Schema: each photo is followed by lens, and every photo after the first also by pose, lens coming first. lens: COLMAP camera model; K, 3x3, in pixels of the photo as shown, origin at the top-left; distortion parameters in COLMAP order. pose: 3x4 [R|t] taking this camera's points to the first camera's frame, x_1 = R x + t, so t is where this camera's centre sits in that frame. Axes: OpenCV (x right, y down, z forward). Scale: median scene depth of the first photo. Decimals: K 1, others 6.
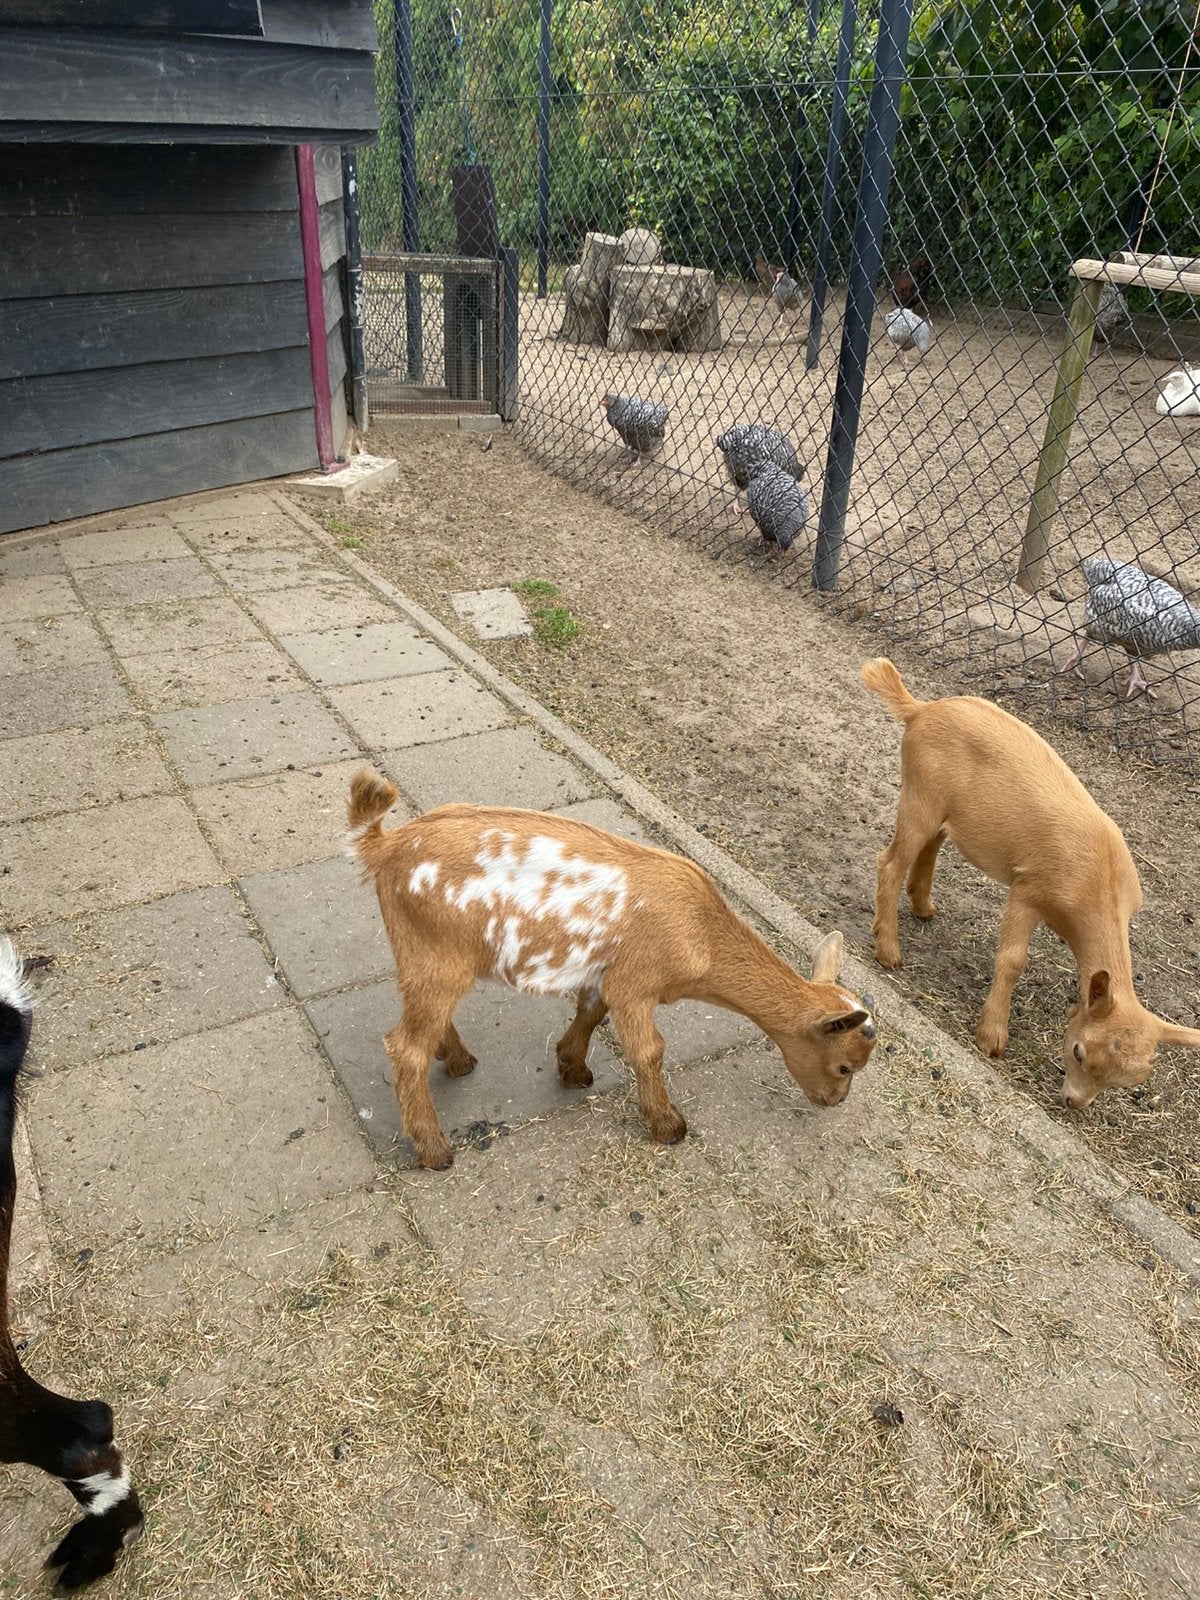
lens RADIAL K [[1189.8, 0, 598.7], [0, 1189.8, 782.7], [0, 0, 1]] dist [-0.011289, -0.006265]
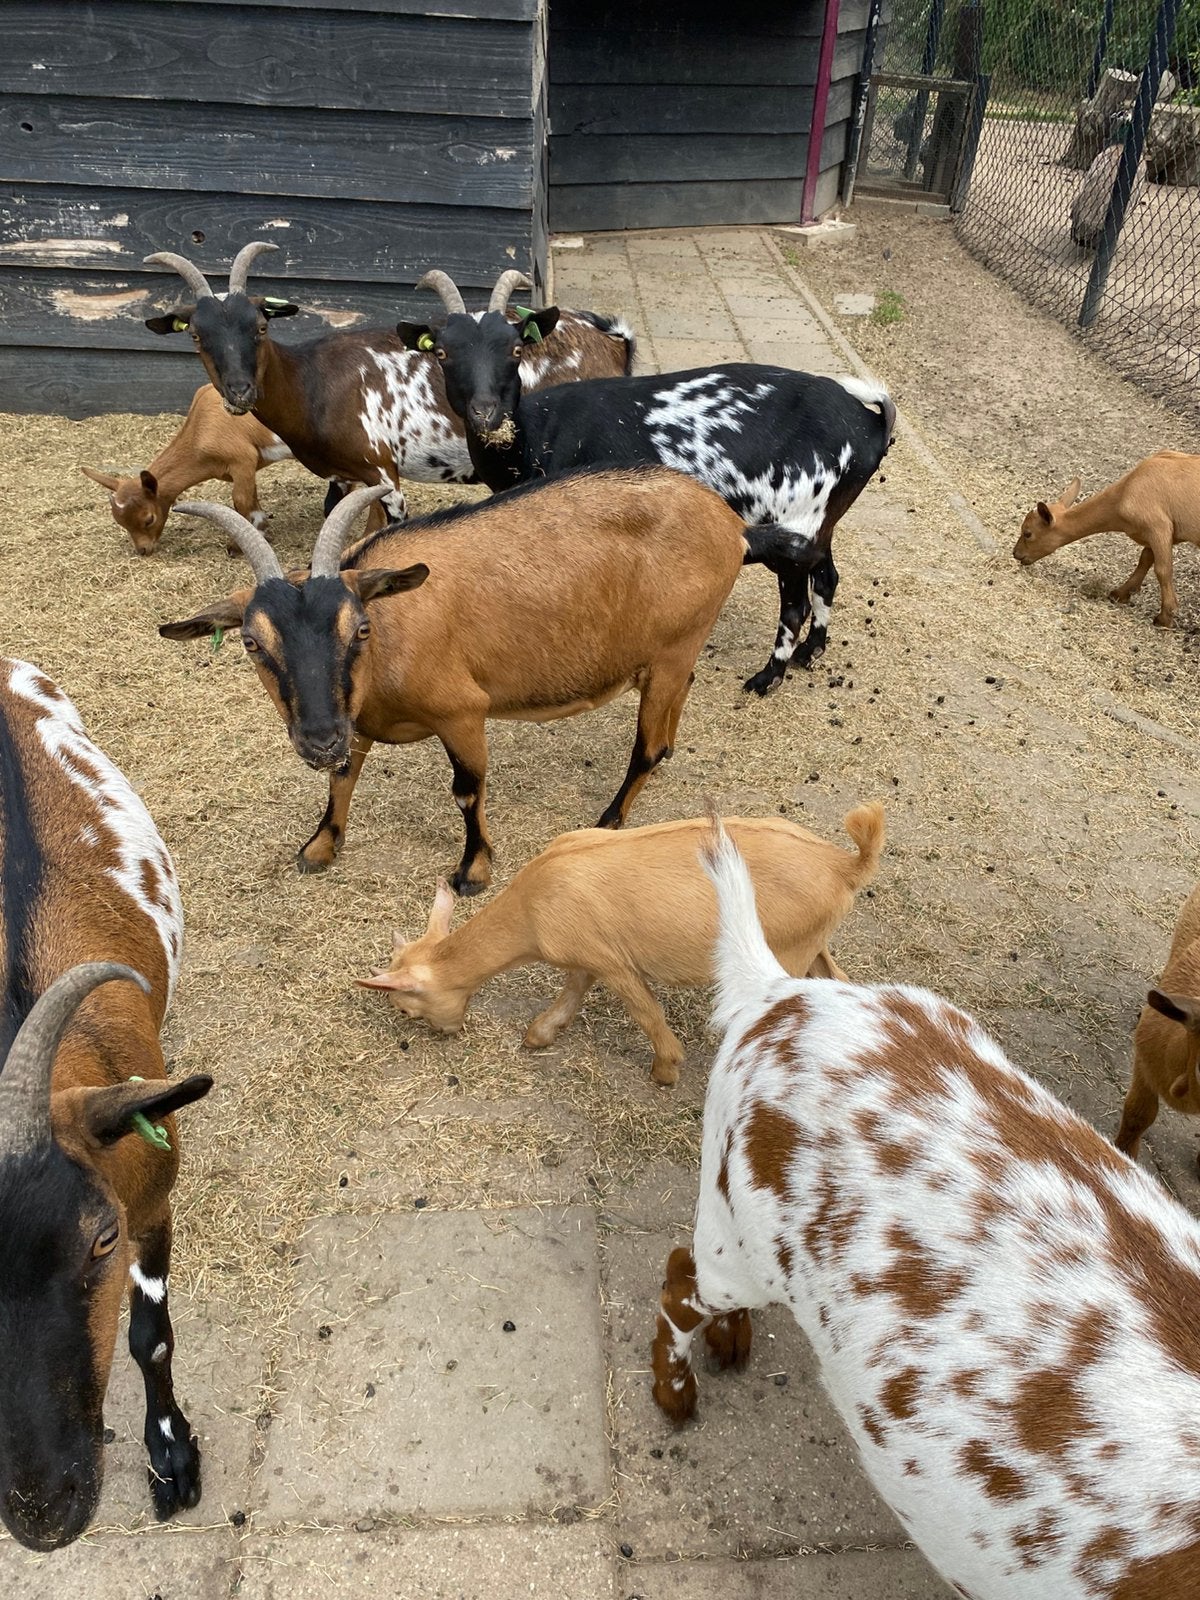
lens RADIAL K [[1189.8, 0, 609.6], [0, 1189.8, 811.4], [0, 0, 1]] dist [-0.011289, -0.006265]
pose [[0.891556, 0.274797, -0.360020, 0.301112], [-0.225282, 0.958660, 0.173838, 0.246134], [0.392906, -0.073880, 0.916606, -0.524038]]
